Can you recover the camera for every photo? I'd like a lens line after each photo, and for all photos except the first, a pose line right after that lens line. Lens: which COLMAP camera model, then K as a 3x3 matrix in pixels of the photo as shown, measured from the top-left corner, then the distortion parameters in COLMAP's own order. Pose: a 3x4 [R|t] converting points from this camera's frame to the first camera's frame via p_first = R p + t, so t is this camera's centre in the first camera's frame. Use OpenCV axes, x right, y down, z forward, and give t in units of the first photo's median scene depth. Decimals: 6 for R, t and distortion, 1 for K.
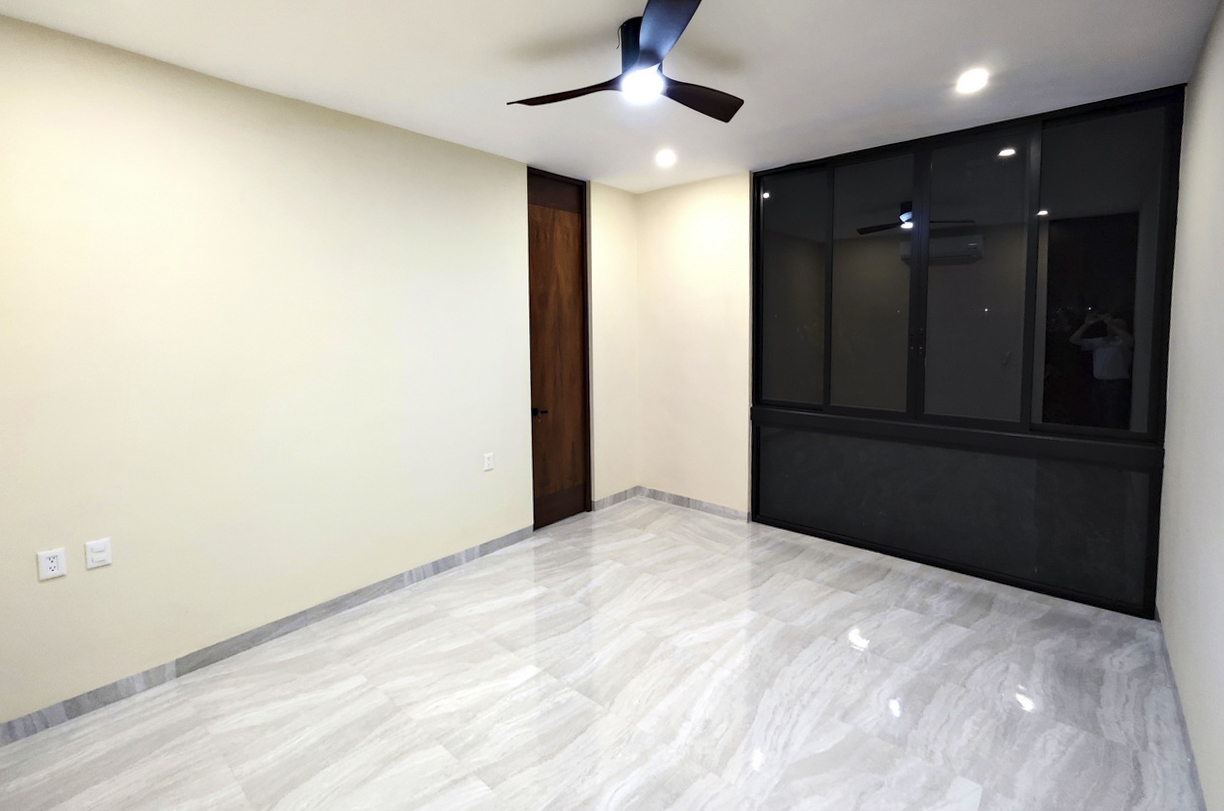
lens RADIAL K [[537.8, 0, 609.0], [0, 537.8, 378.3], [0, 0, 1]] dist [0.000404, 0.000836]
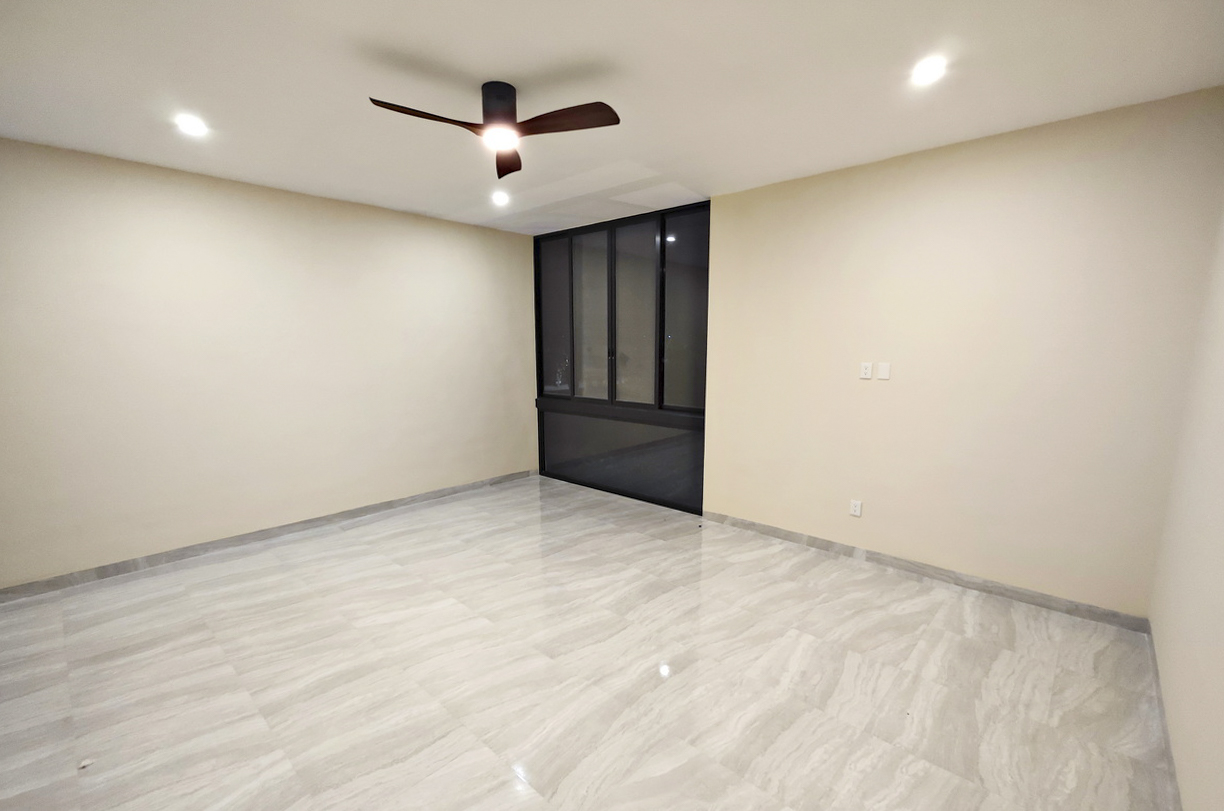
lens RADIAL K [[537.8, 0, 613.3], [0, 537.8, 428.6], [0, 0, 1]] dist [0.000404, 0.000836]
pose [[0.999083, 0.009739, -0.041691, 0.397151], [-0.006868, 0.997630, 0.068463, 0.023988], [0.042259, -0.068114, 0.996782, -0.365583]]
